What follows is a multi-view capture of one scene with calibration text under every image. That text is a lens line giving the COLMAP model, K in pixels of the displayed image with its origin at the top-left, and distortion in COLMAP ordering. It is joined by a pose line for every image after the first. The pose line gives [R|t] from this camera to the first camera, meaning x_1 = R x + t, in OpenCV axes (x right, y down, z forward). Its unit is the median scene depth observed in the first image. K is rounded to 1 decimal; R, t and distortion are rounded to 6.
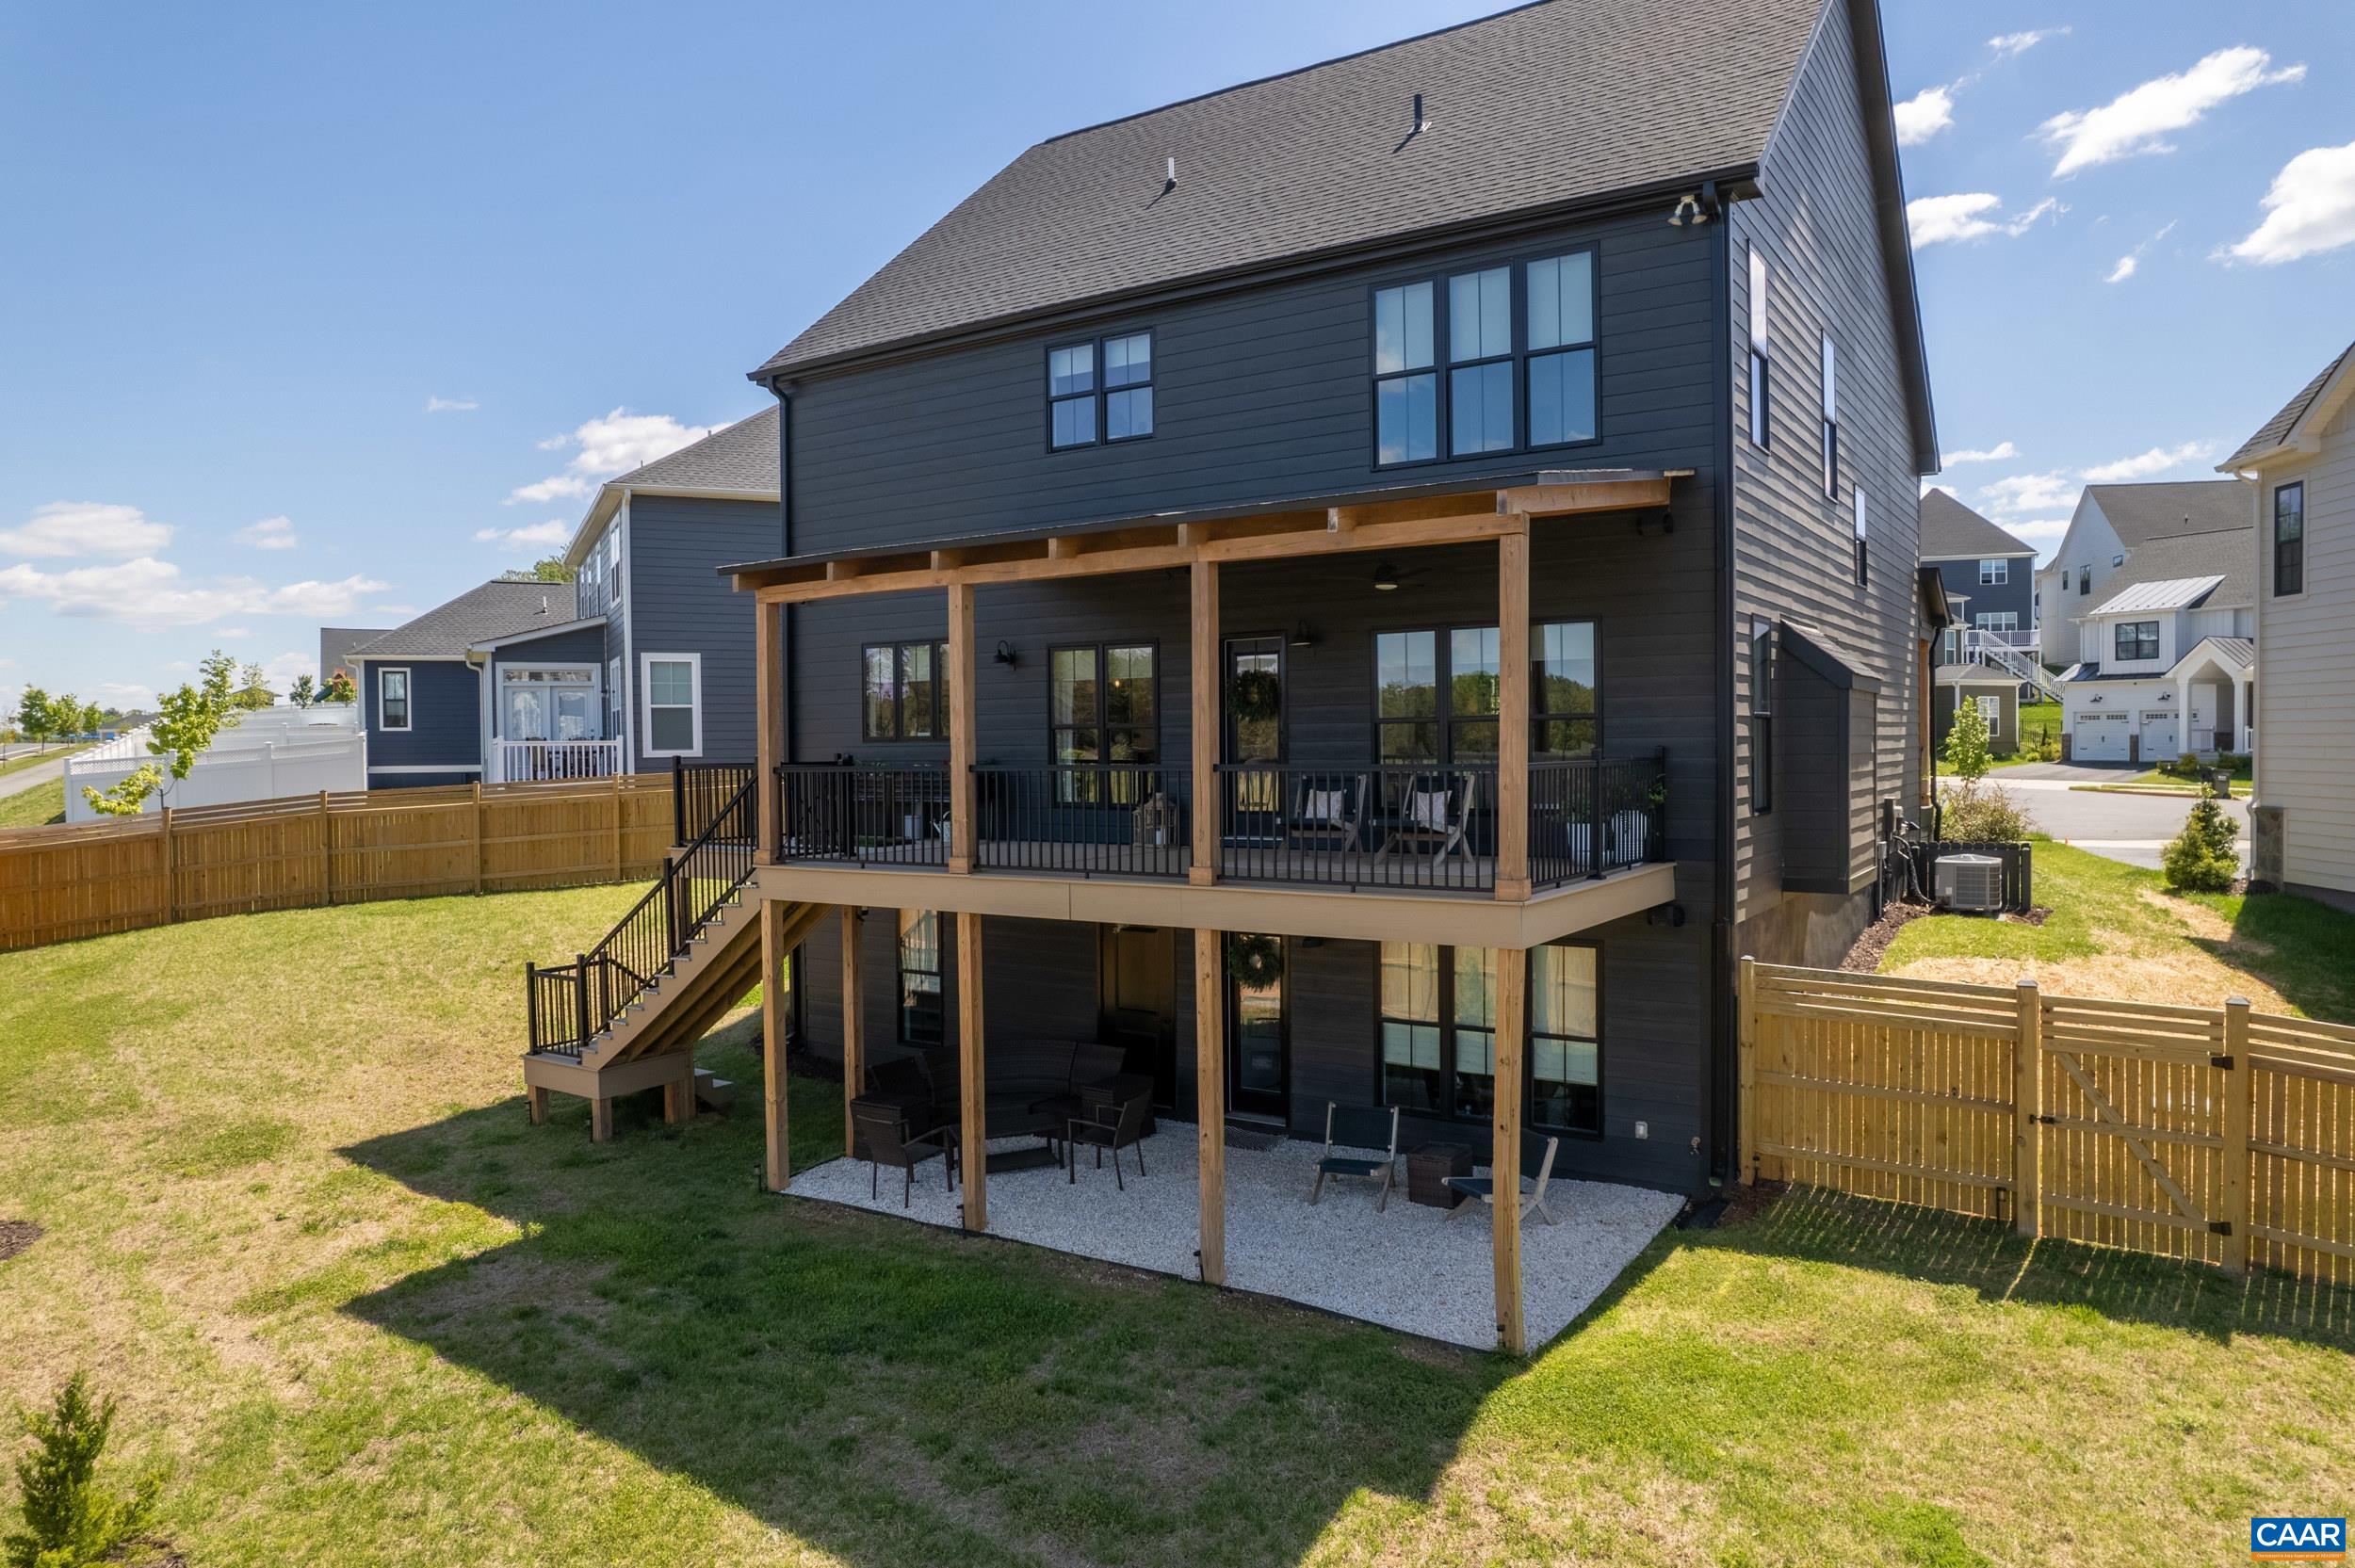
lens RADIAL K [[1512.7, 0, 1180.3], [0, 1512.7, 773.6], [0, 0, 1]] dist [-0.081762, 0.075074]
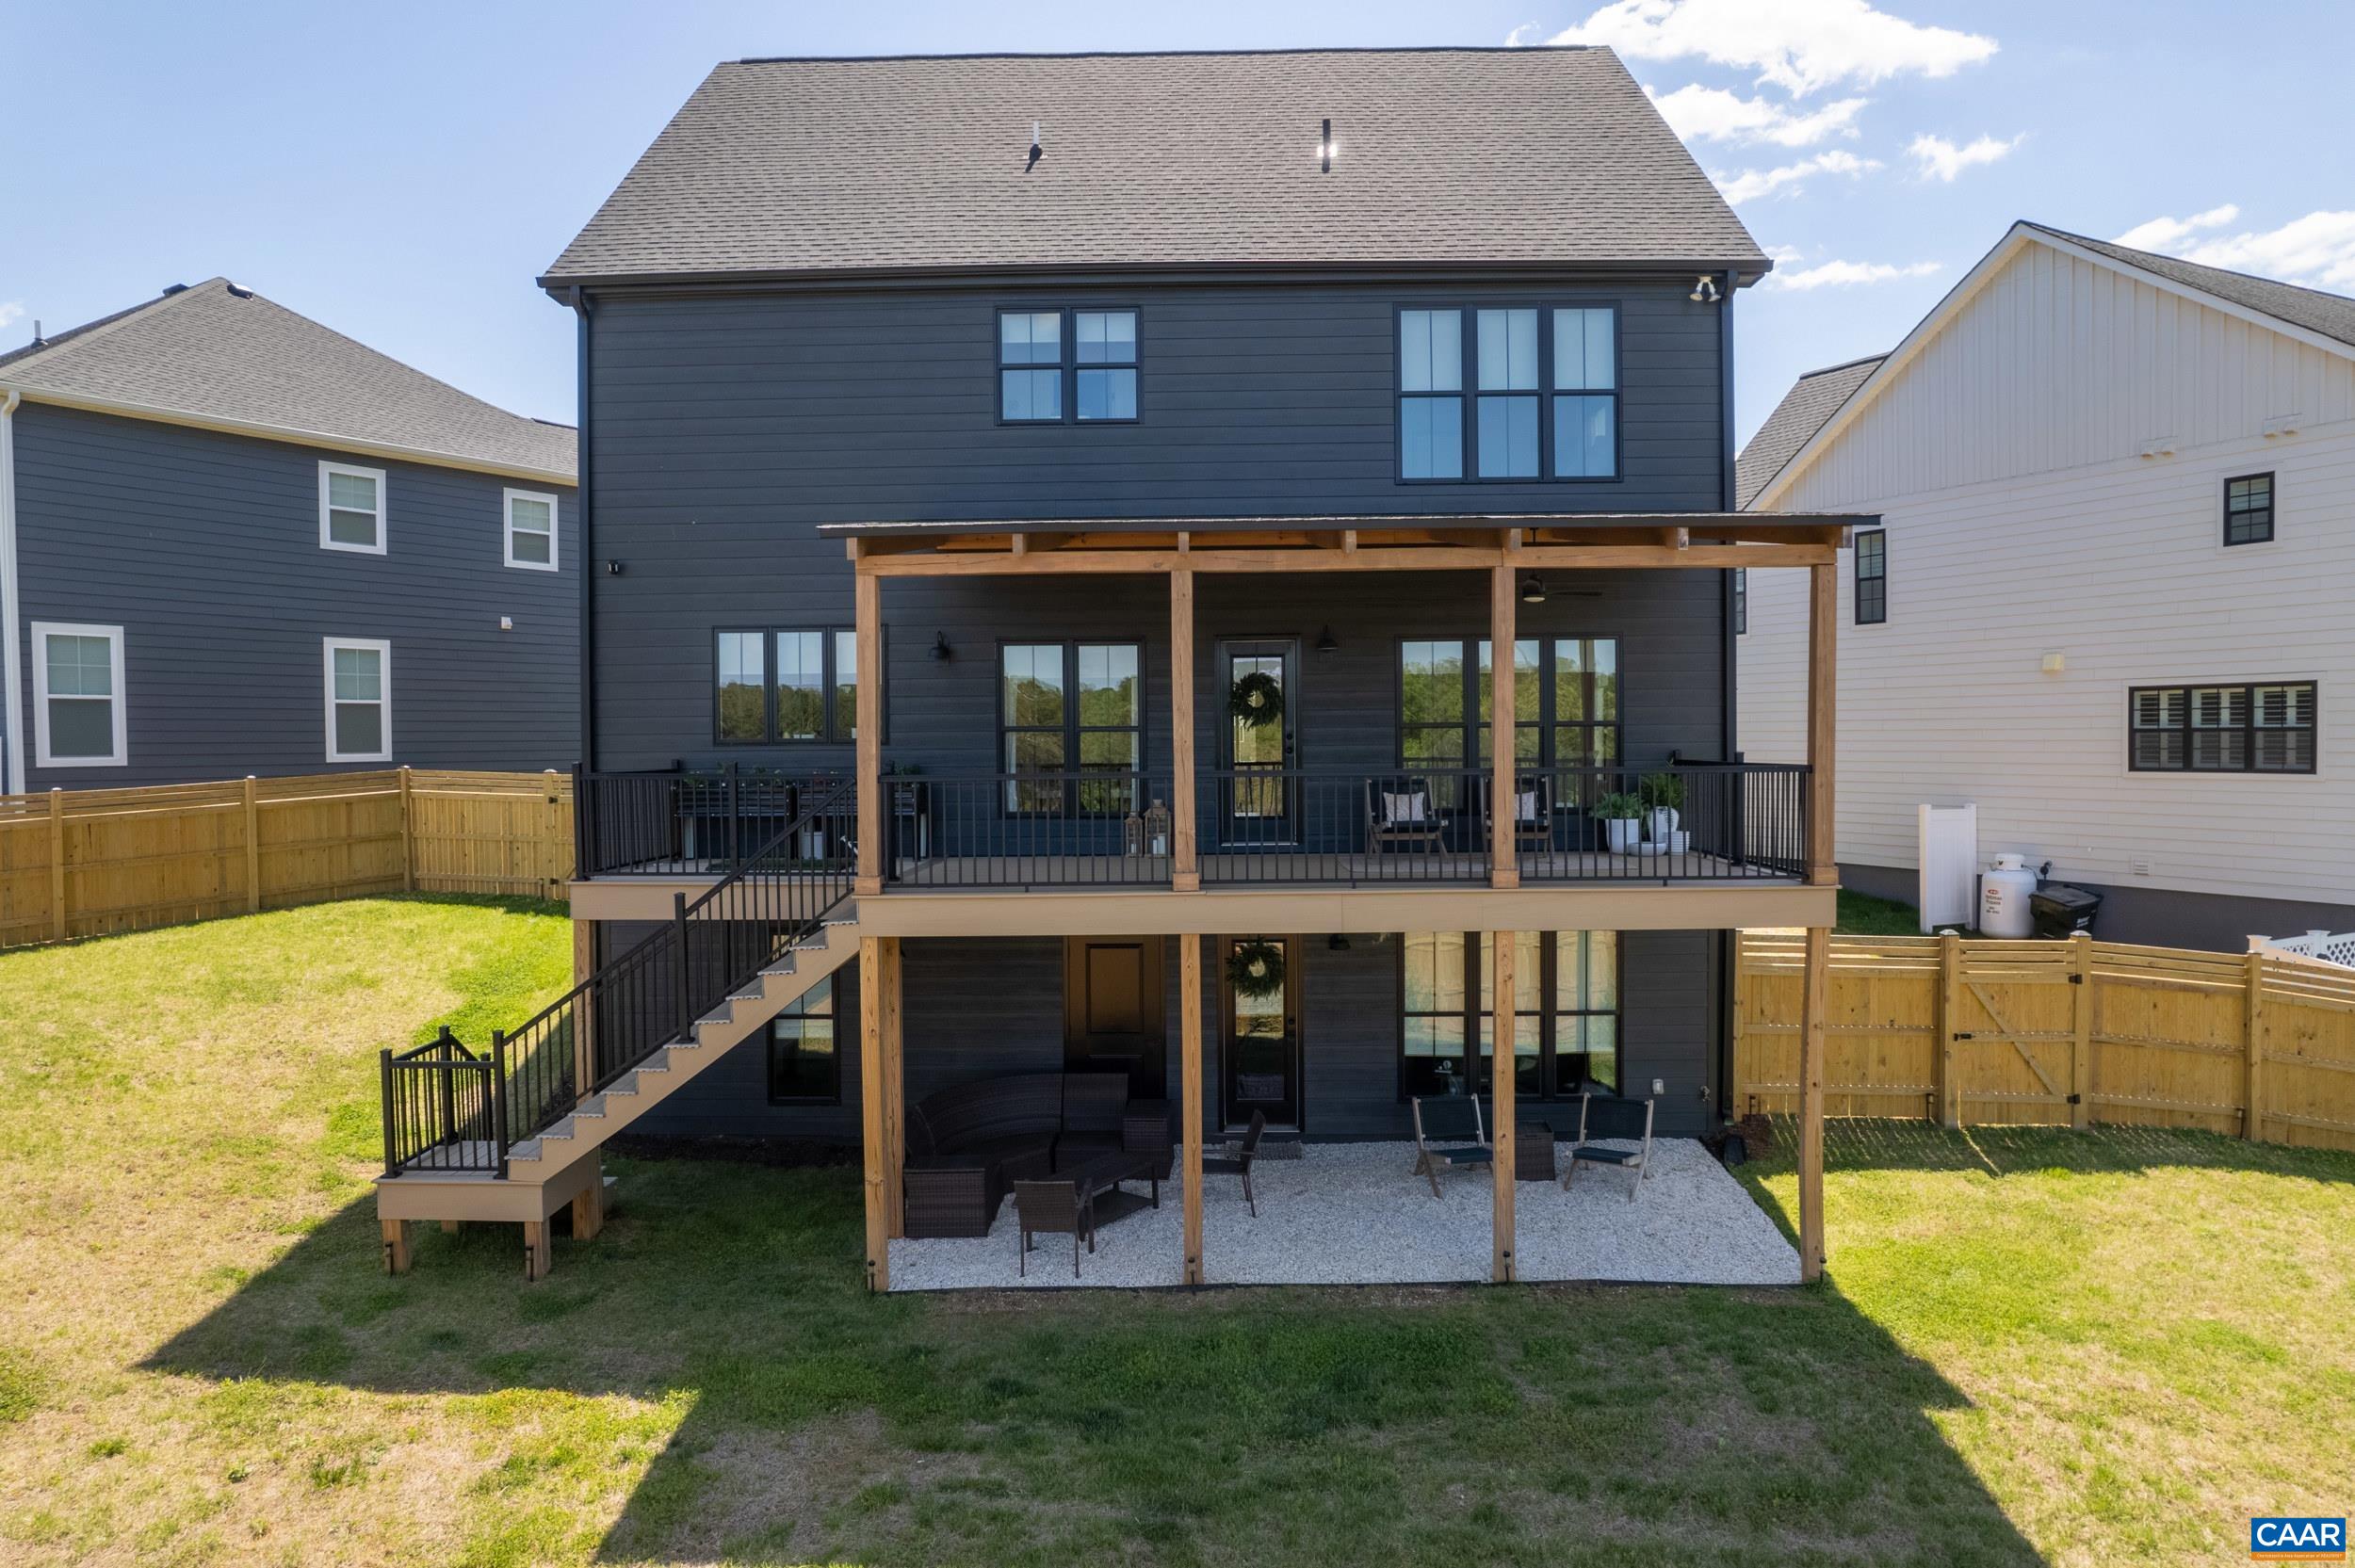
lens RADIAL K [[1512.7, 0, 1180.3], [0, 1512.7, 773.6], [0, 0, 1]] dist [-0.081762, 0.075074]
pose [[0.843992, -0.008485, 0.536289, -0.599796], [0.010325, 0.999947, -0.000428, -0.003586], [-0.536257, 0.005899, 0.844034, 0.227398]]
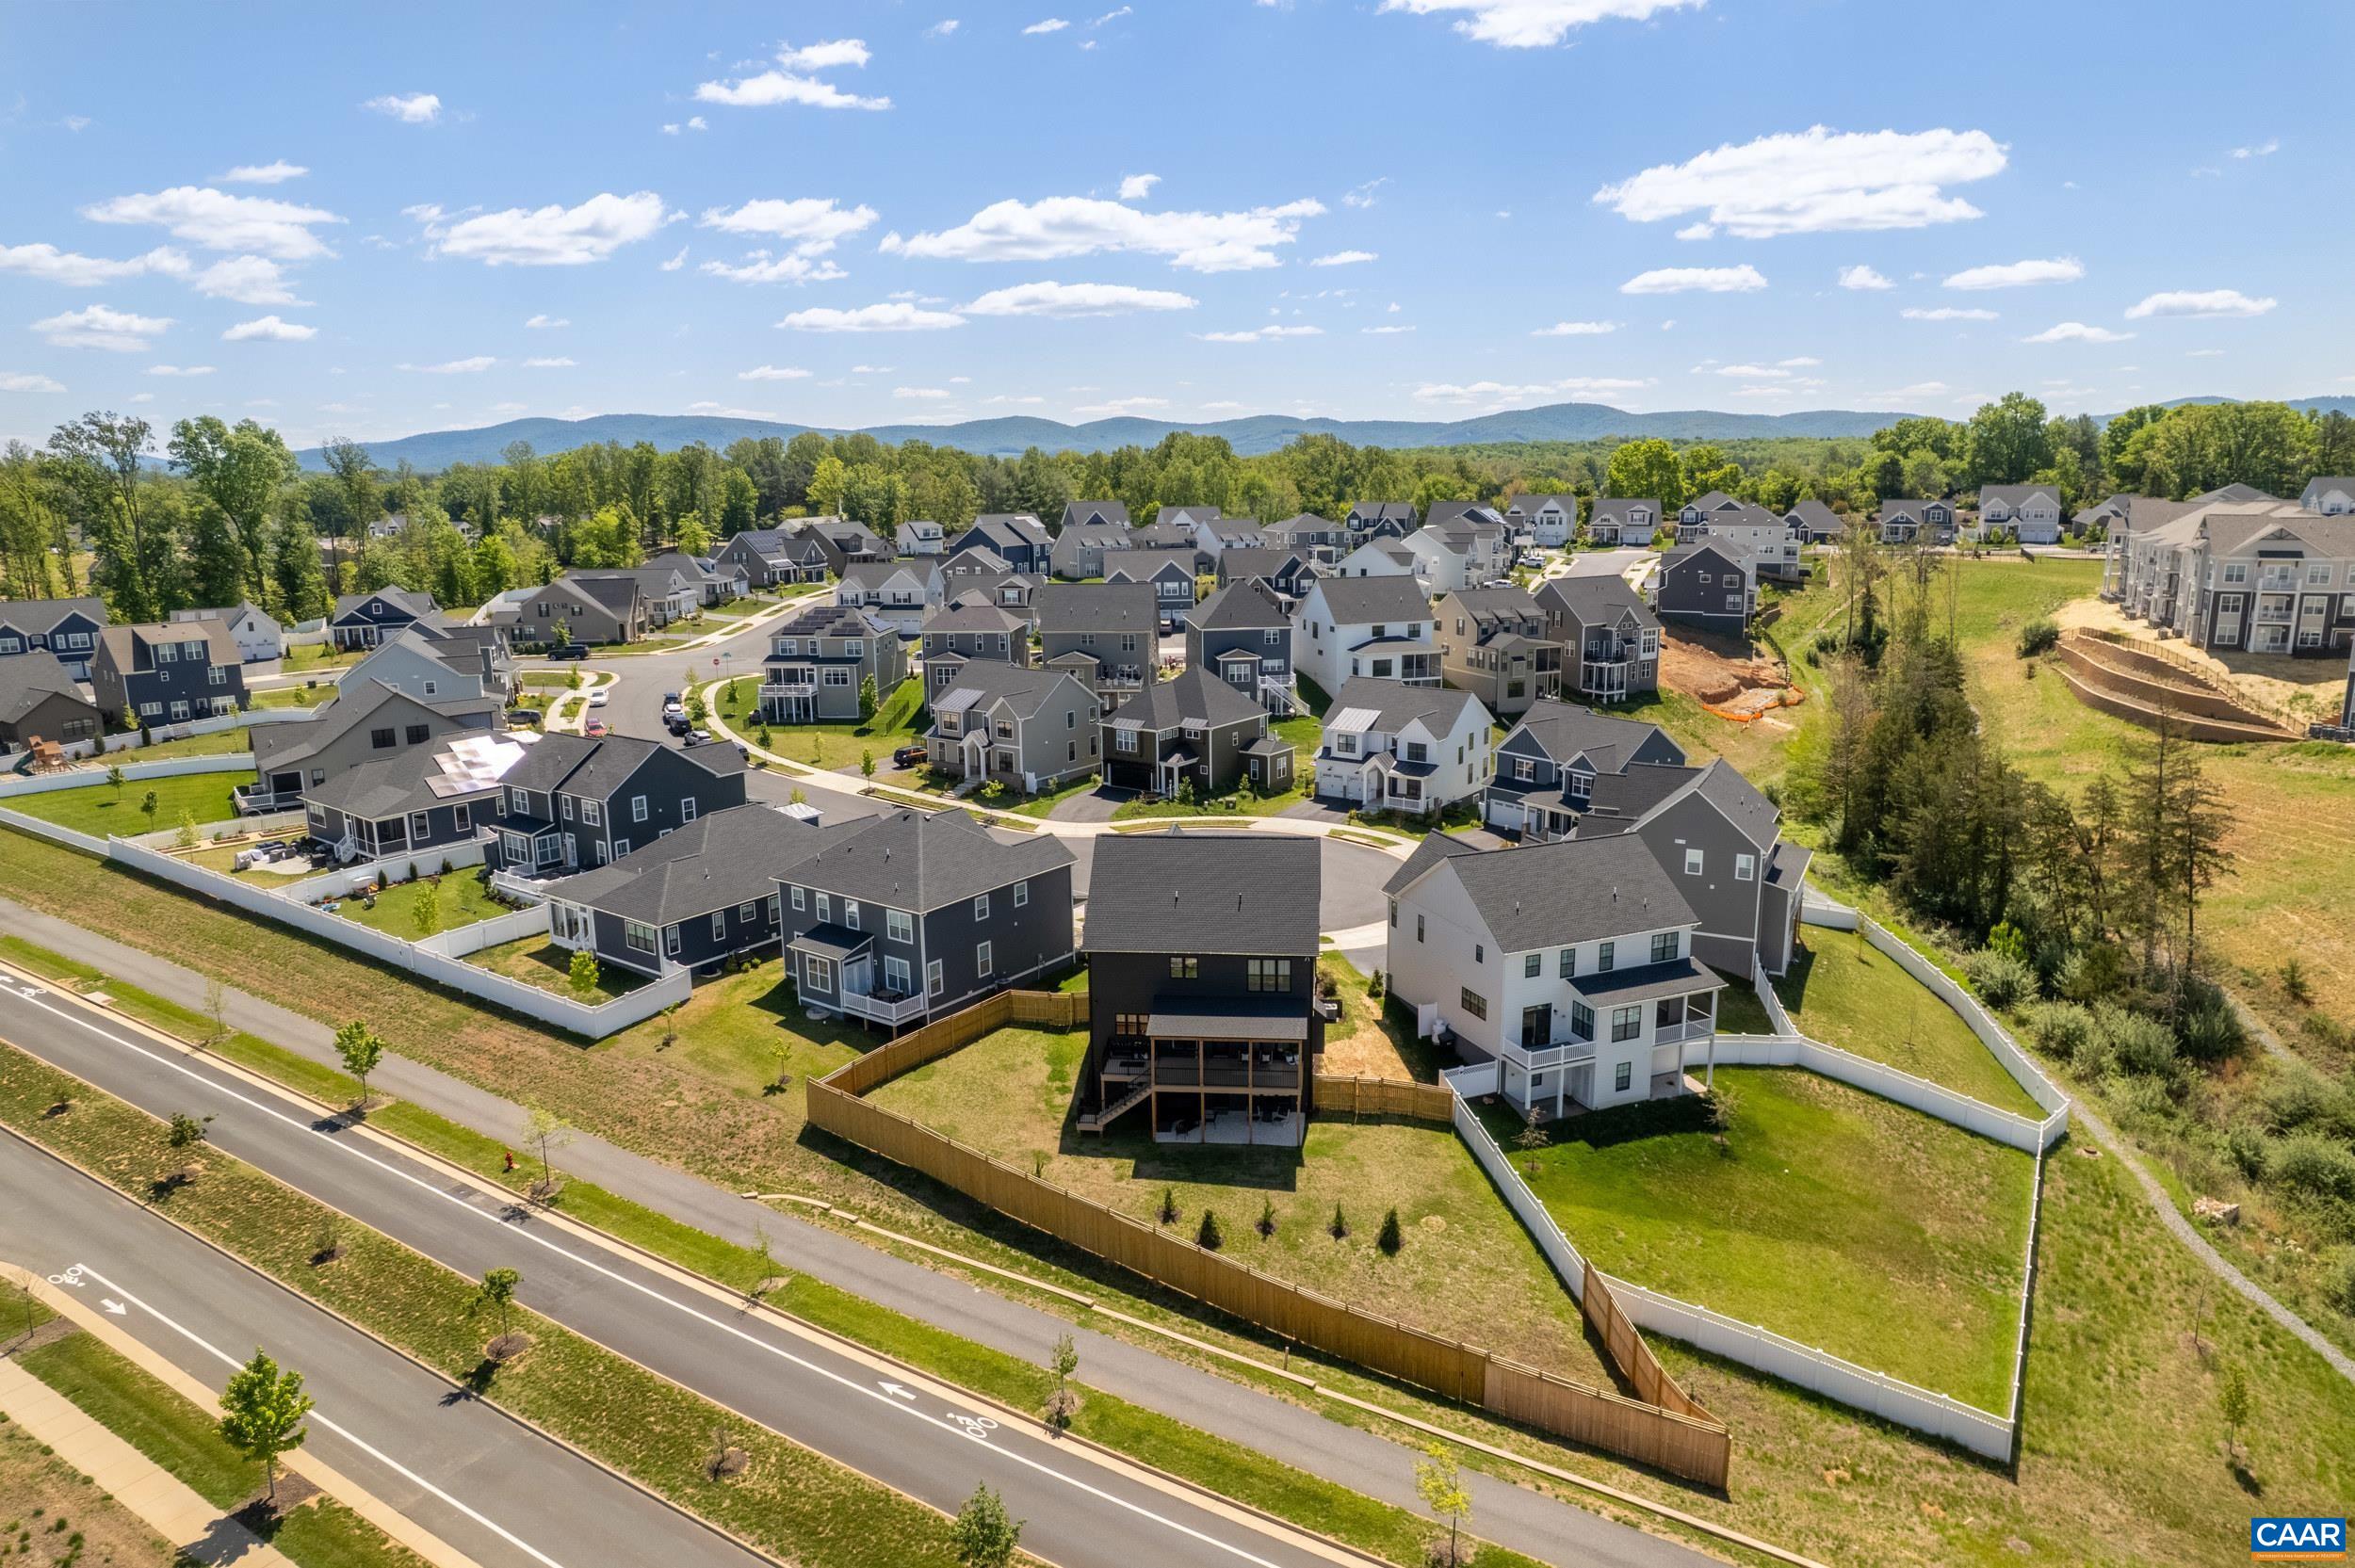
lens RADIAL K [[1512.3, 0, 1180.4], [0, 1512.3, 773.0], [0, 0, 1]] dist [-0.065636, 0.056752]
pose [[0.883592, -0.096084, 0.458294, -2.658218], [0.011770, 0.982969, 0.183392, -2.105468], [-0.468110, -0.156650, 0.869675, -3.693430]]
